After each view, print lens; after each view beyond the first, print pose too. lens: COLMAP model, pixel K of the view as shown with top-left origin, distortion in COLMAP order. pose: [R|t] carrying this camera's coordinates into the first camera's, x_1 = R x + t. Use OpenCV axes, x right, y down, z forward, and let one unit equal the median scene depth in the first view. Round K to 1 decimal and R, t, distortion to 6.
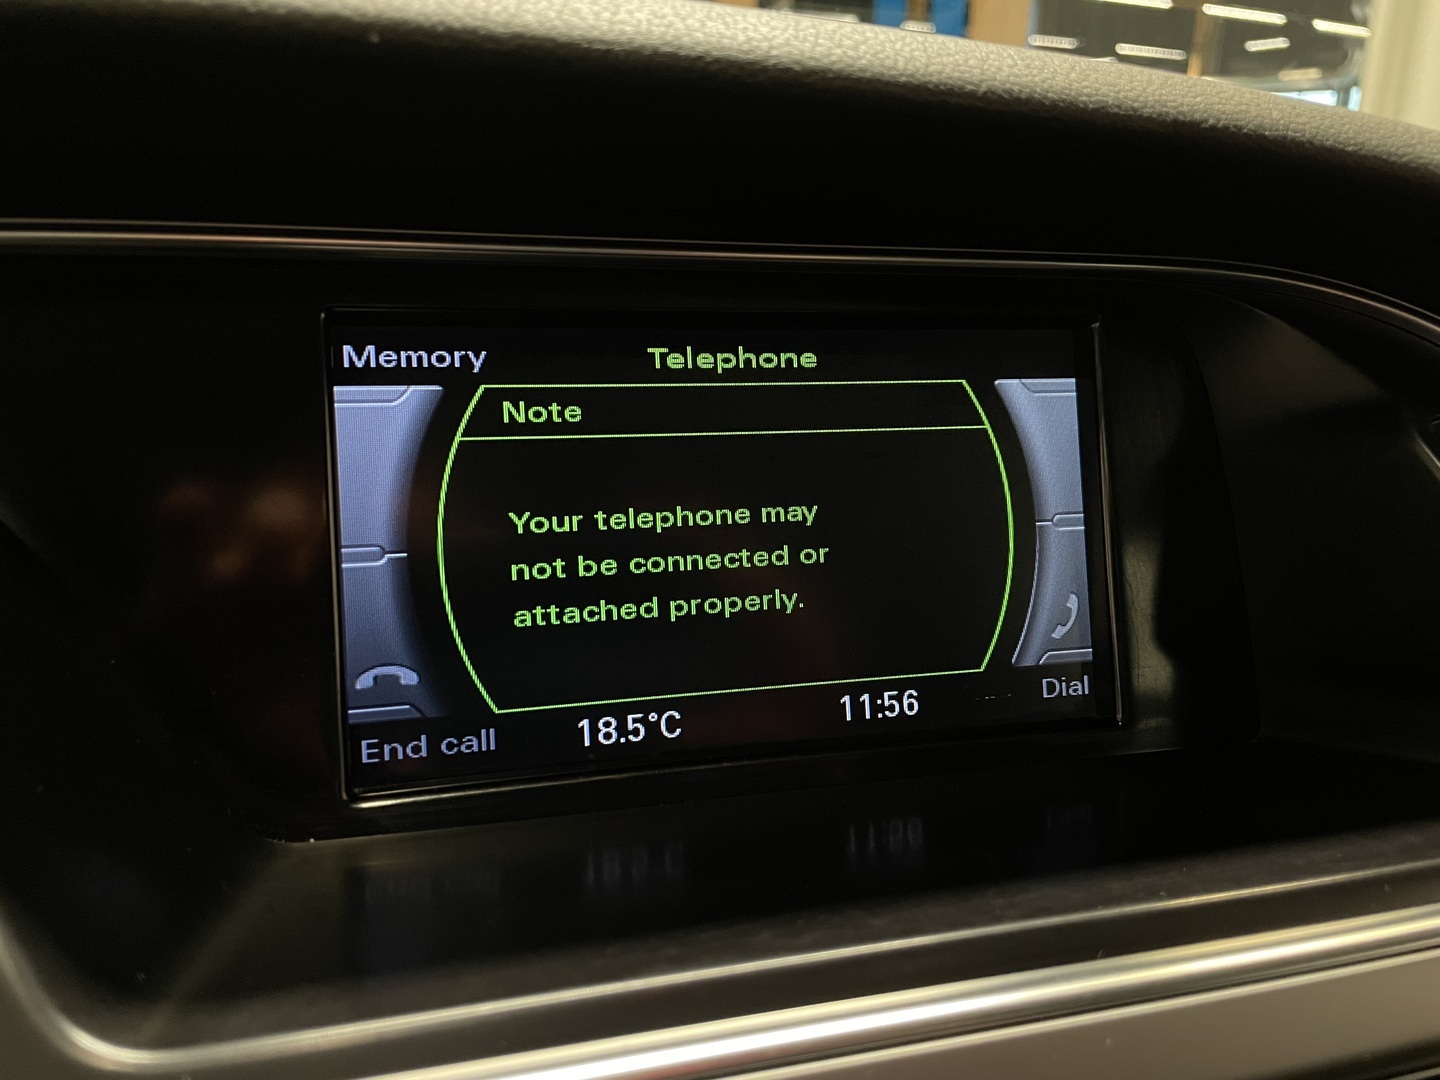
lens RADIAL K [[1094.4, 0, 723.8], [0, 1094.4, 530.7], [0, 0, 1]] dist [0.087534, -0.116754]
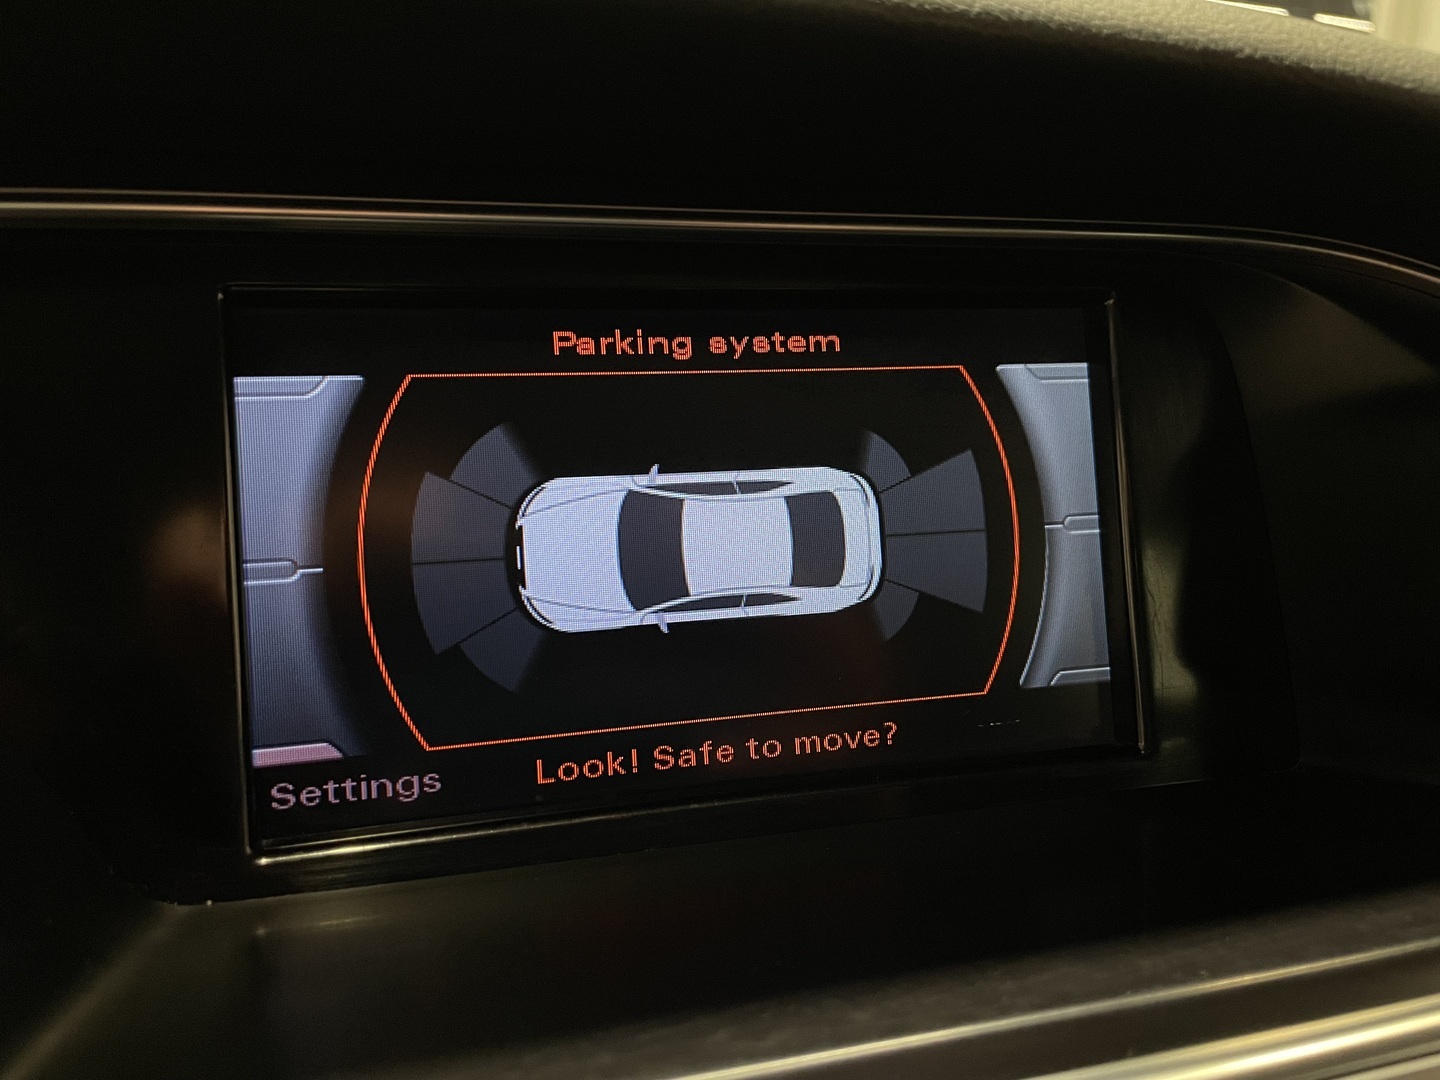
lens RADIAL K [[1103.5, 0, 721.5], [0, 1103.5, 523.0], [0, 0, 1]] dist [0.093141, -0.126033]
pose [[0.999943, -0.009046, -0.005585, 0.032864], [0.008997, 0.999922, -0.008661, -0.004674], [0.005663, 0.008611, 0.999947, 0.120924]]
